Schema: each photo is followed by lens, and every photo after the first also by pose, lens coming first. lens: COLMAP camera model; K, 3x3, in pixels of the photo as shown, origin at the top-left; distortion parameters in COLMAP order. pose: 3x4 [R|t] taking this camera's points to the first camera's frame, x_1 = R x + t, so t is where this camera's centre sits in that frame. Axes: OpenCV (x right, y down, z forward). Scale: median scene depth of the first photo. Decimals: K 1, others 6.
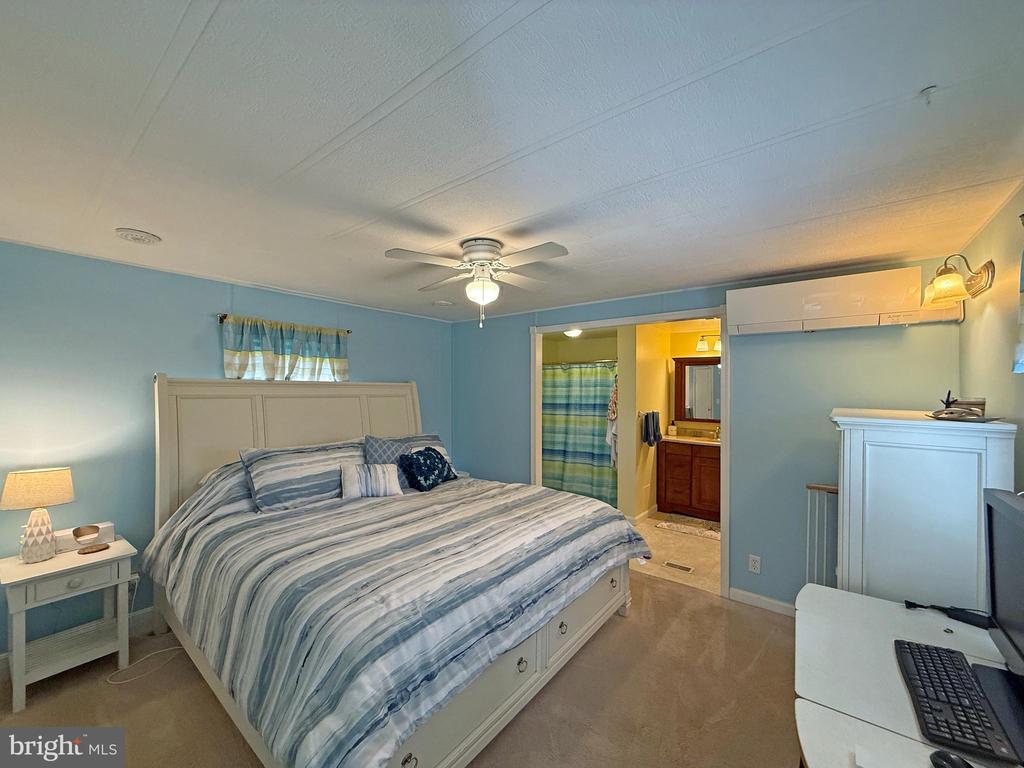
lens RADIAL K [[407.2, 0, 513.3], [0, 407.2, 389.1], [0, 0, 1]] dist [-0.000758, -0.000006]
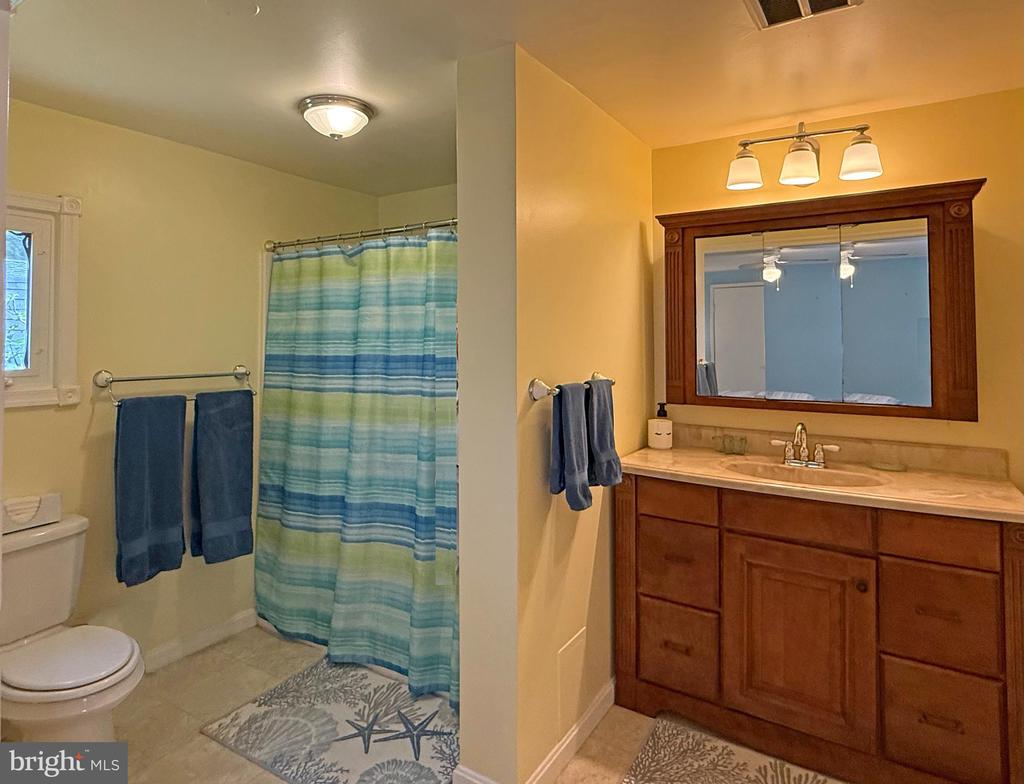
lens RADIAL K [[591.2, 0, 516.0], [0, 591.2, 326.5], [0, 0, 1]] dist [0.004602, 0.000209]
pose [[0.994705, -0.007312, 0.102514, 0.219848], [0.009514, 0.999734, -0.021003, 0.022920], [-0.102333, 0.021867, 0.994510, 0.518307]]
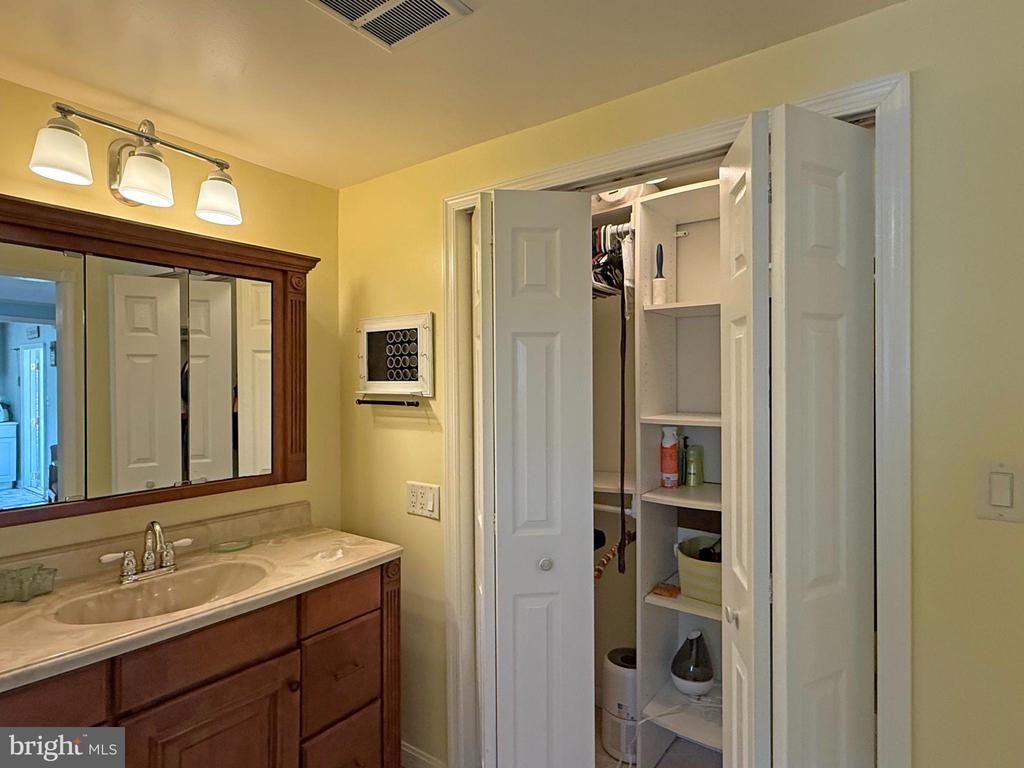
lens RADIAL K [[567.3, 0, 512.6], [0, 567.3, 386.6], [0, 0, 1]] dist [-0.007465, -0.000603]
pose [[-0.035112, -0.031679, 0.998881, 0.155641], [-0.014369, 0.999410, 0.031191, -0.000484], [-0.999280, -0.013258, -0.035547, 0.732401]]
